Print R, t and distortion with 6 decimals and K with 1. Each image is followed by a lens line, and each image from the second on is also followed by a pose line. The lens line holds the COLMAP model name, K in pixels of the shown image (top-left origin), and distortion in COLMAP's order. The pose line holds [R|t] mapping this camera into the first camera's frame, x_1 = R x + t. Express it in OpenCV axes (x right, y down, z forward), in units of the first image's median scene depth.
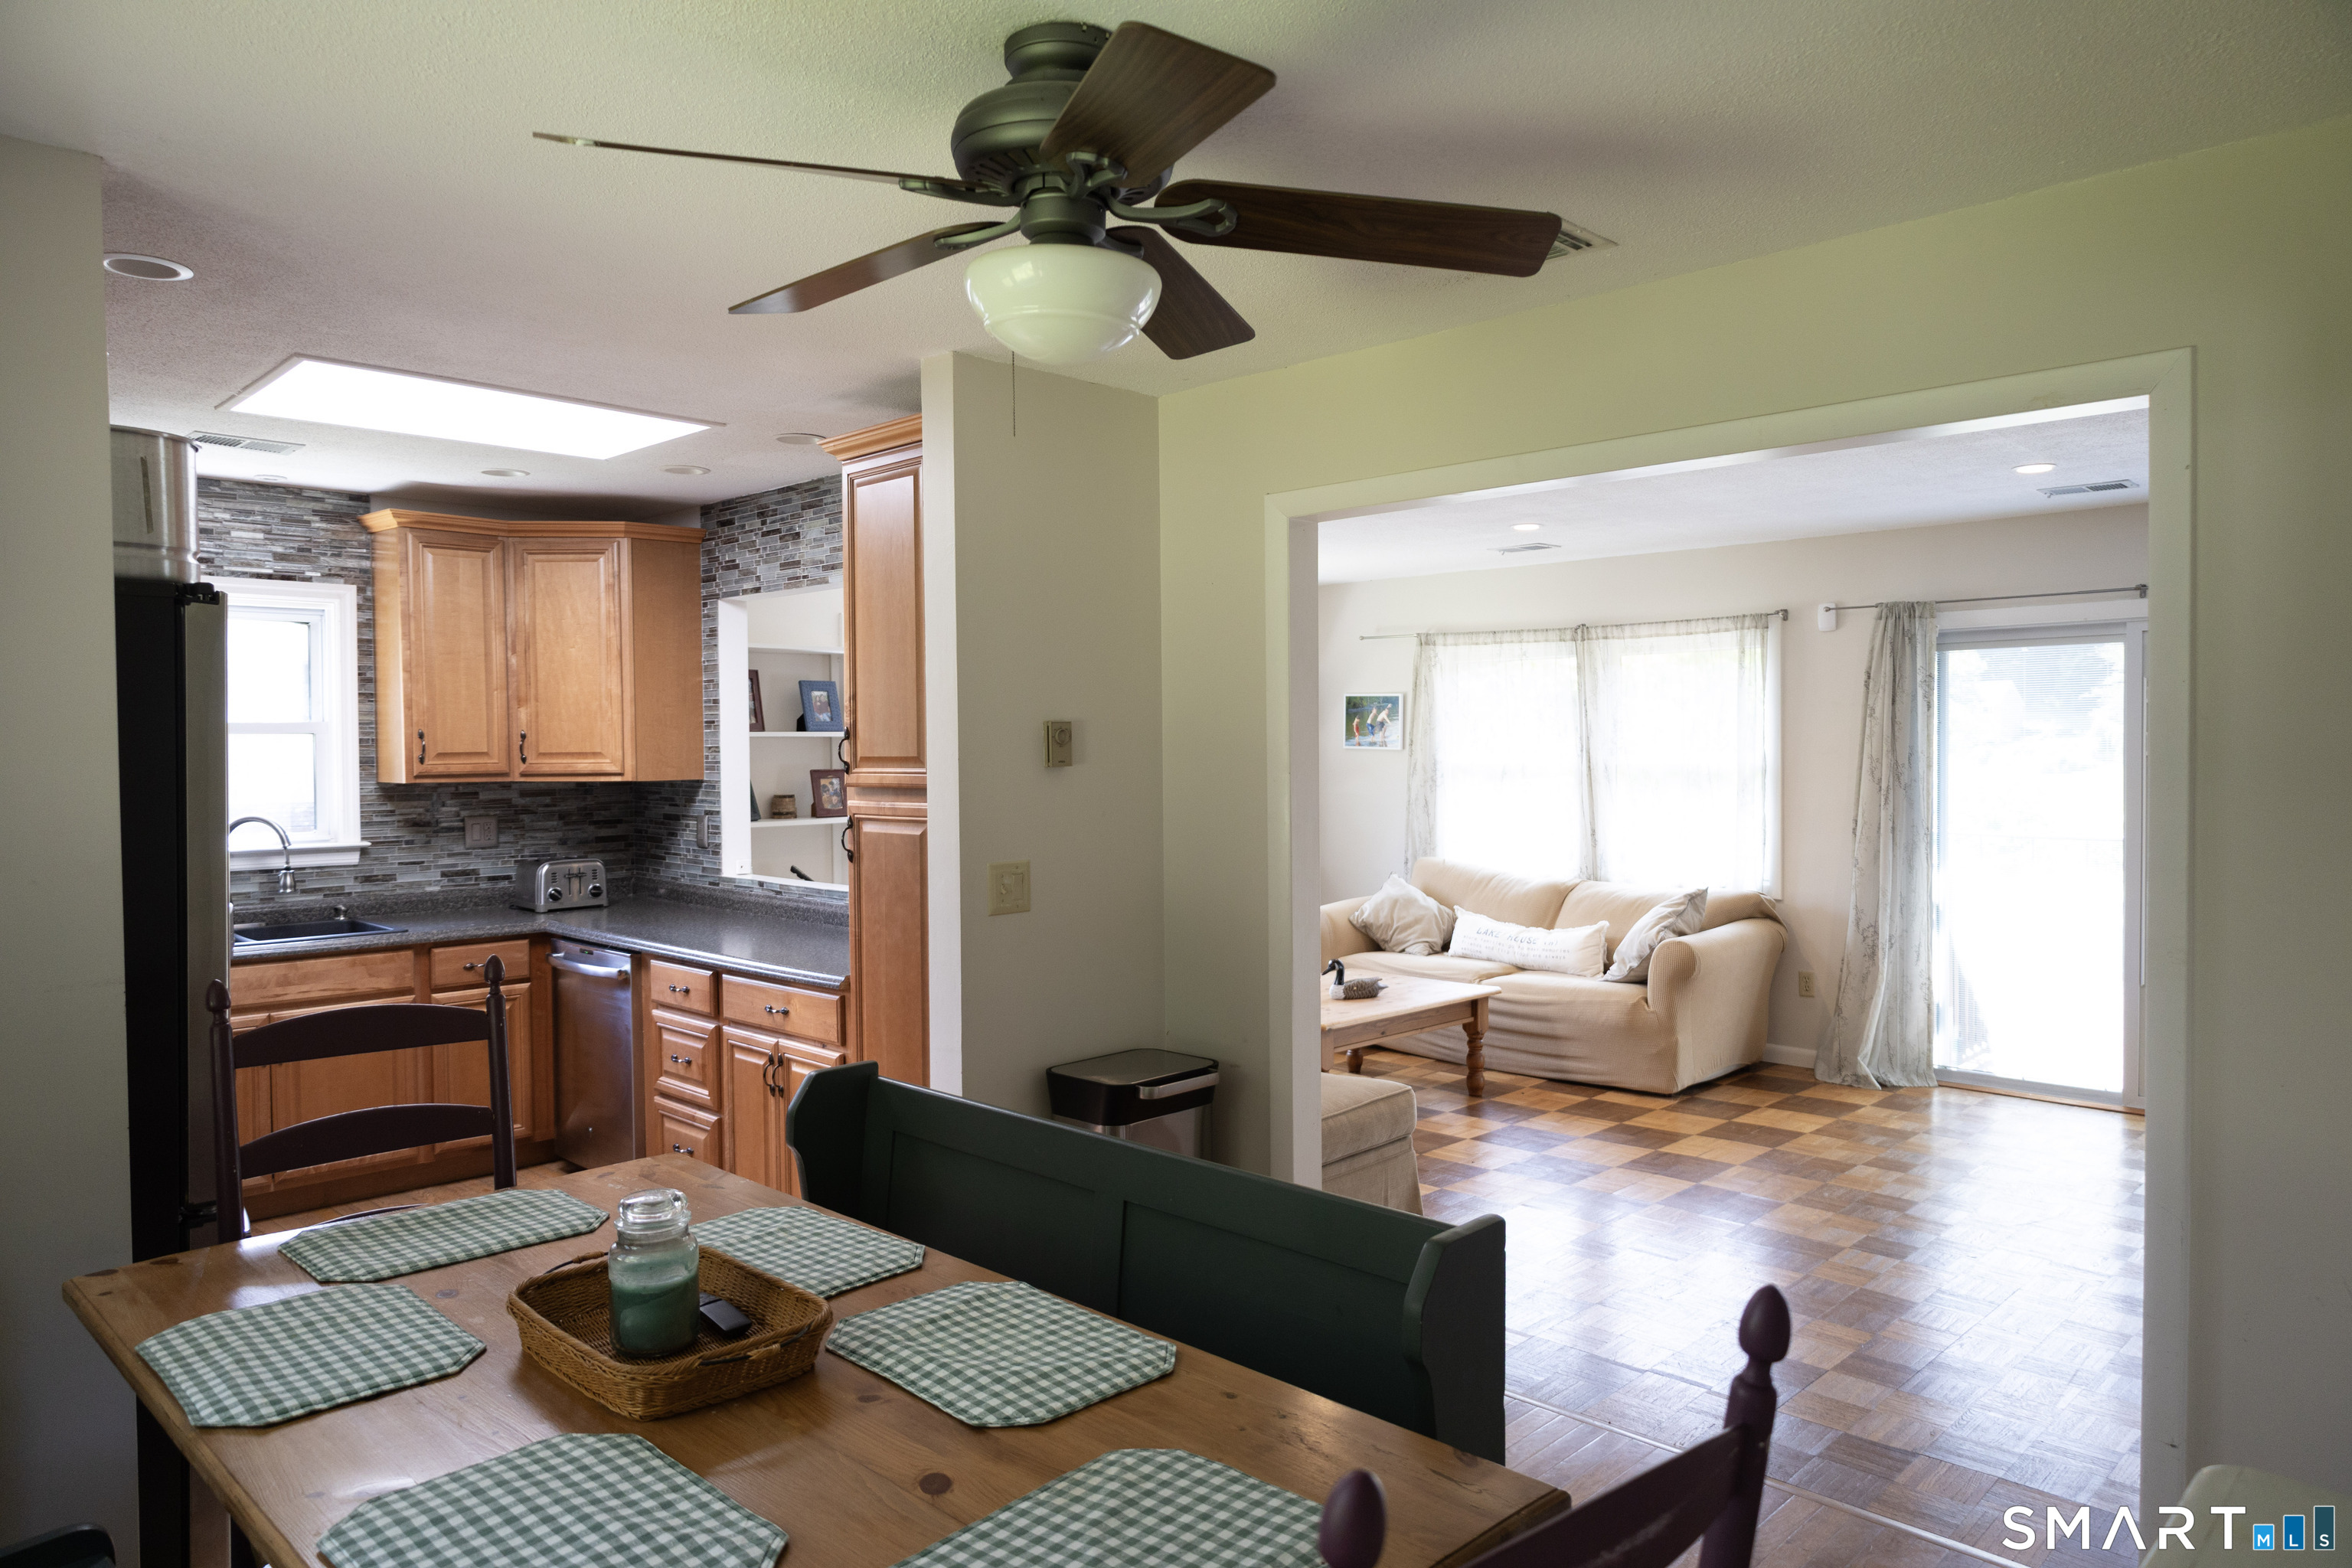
lens RADIAL K [[1530.6, 0, 1175.8], [0, 1530.6, 783.4], [0, 0, 1]] dist [0.007627, -0.001555]
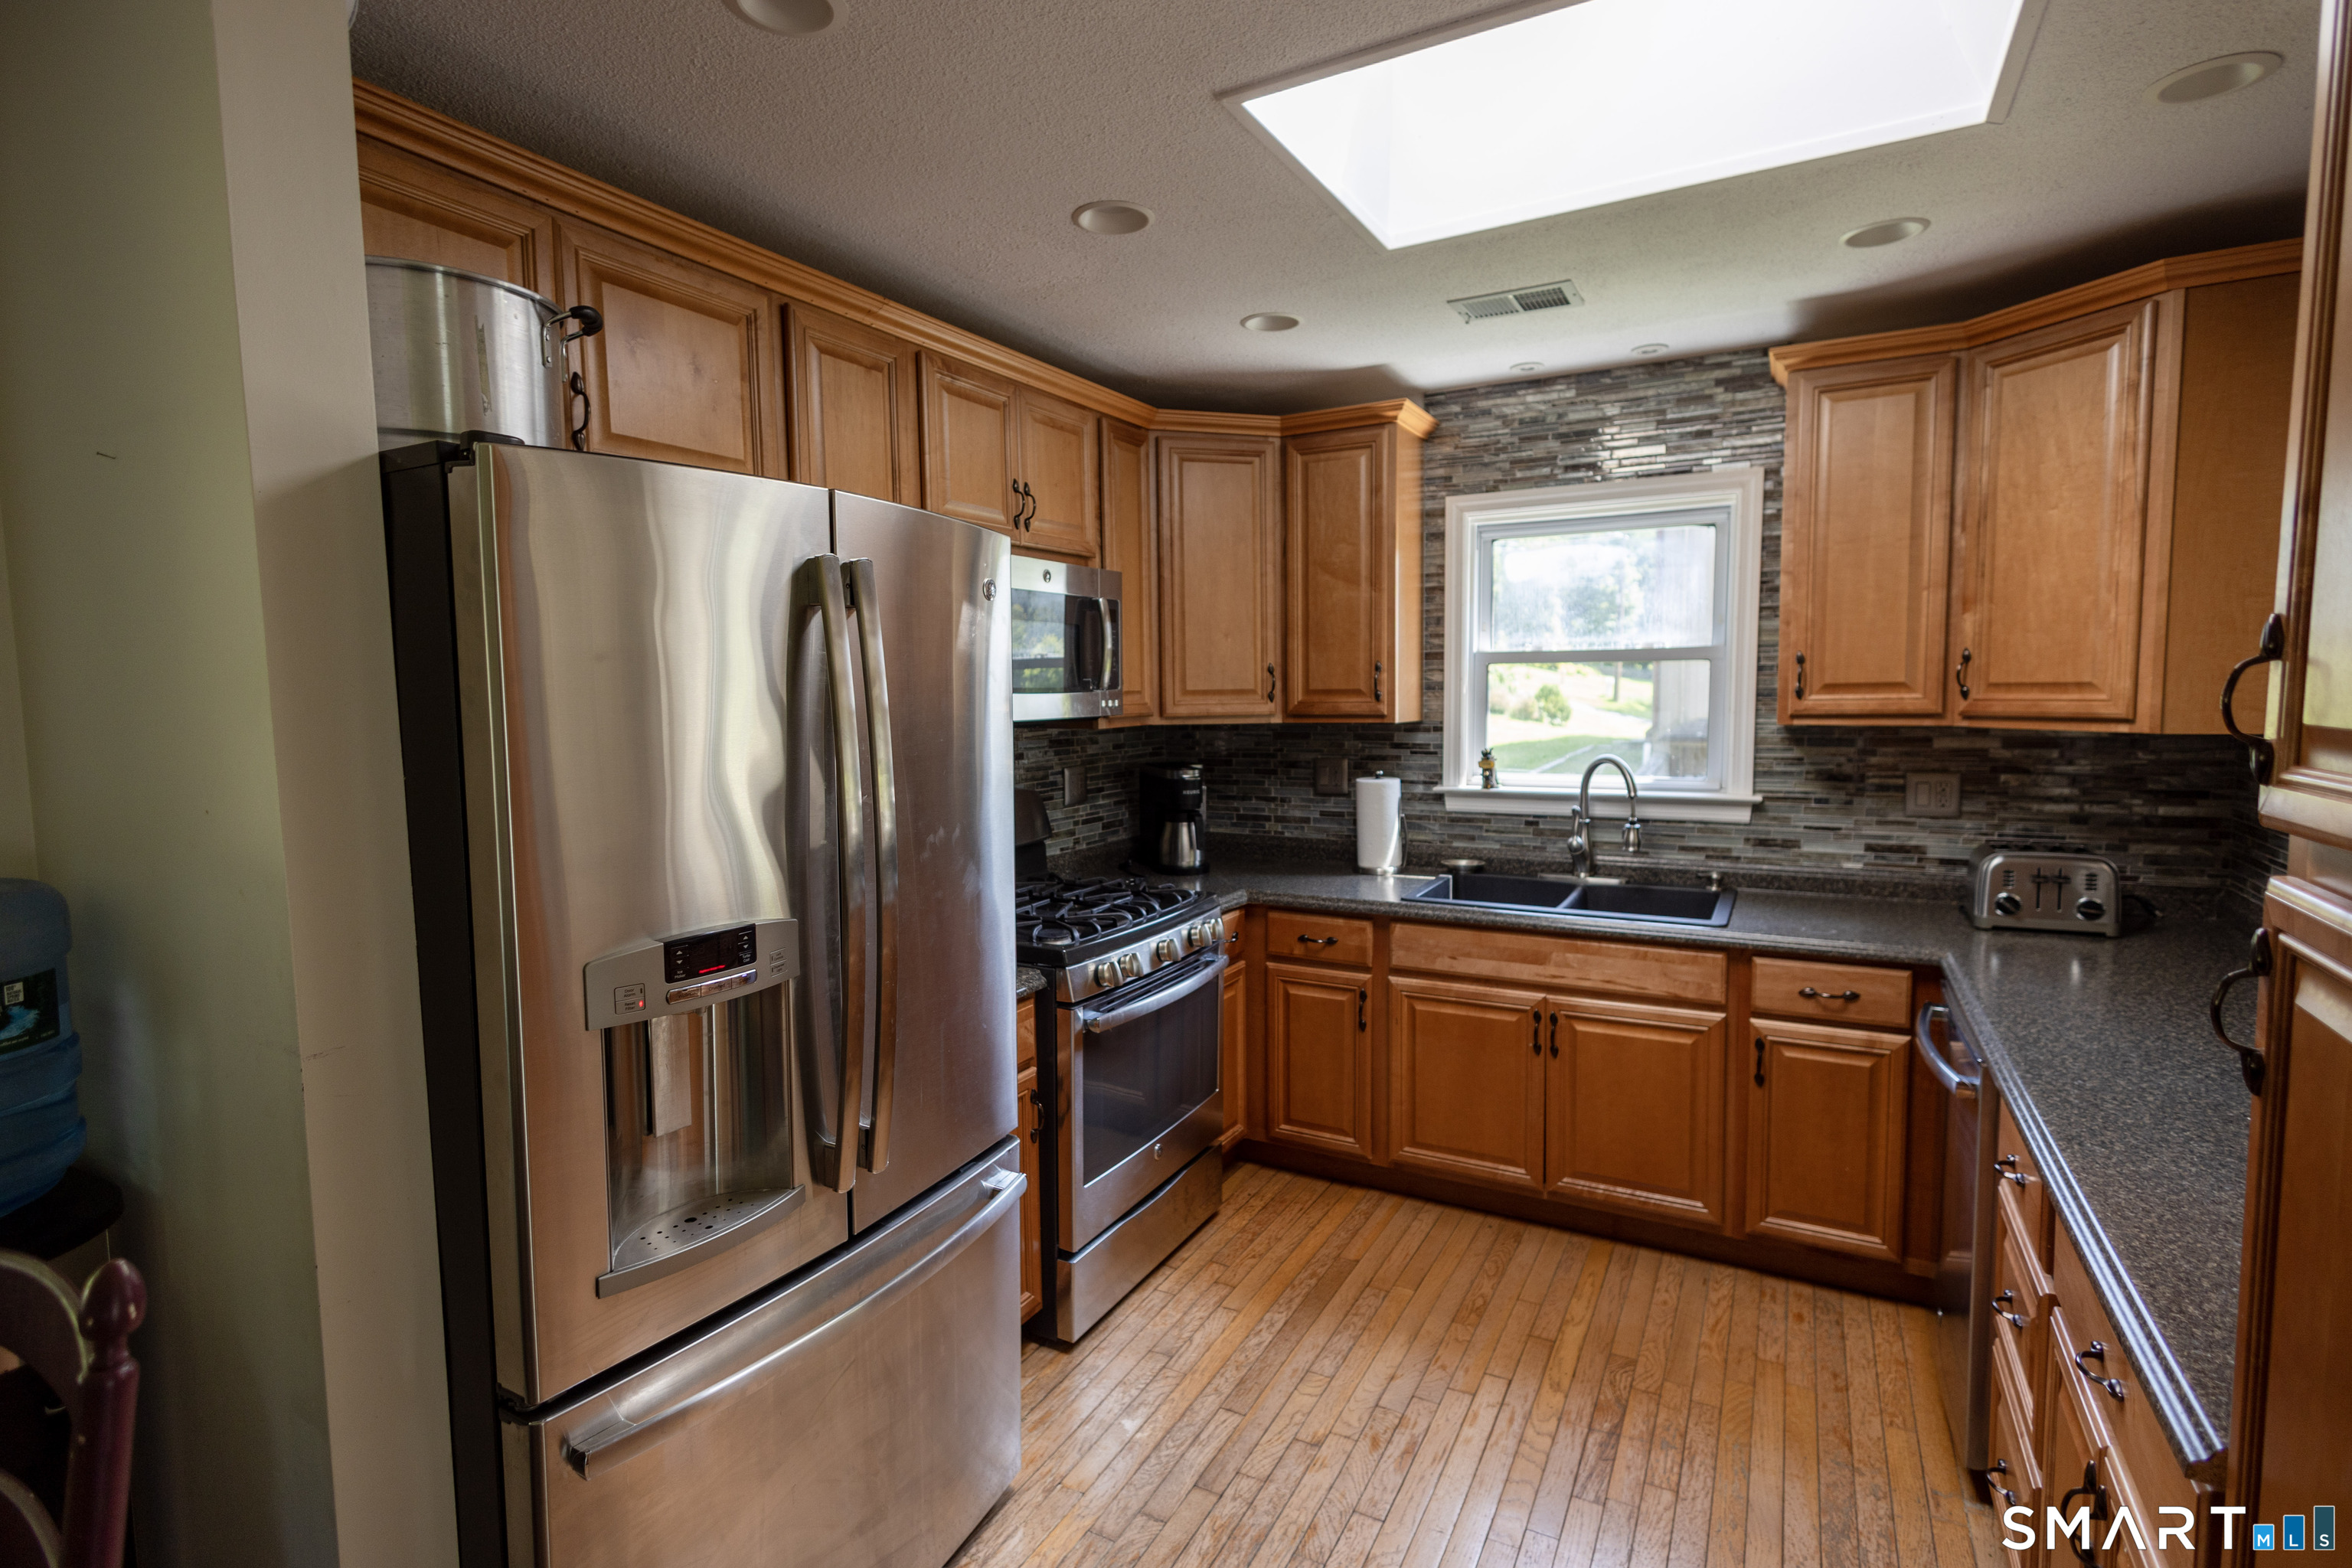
lens RADIAL K [[1130.7, 0, 1178.1], [0, 1130.7, 783.6], [0, 0, 1]] dist [0.000531, 0.000644]
pose [[0.273479, 0.086497, -0.957981, -0.051571], [-0.010888, 0.996163, 0.086836, -0.015414], [0.961816, -0.013317, 0.273372, 0.544479]]
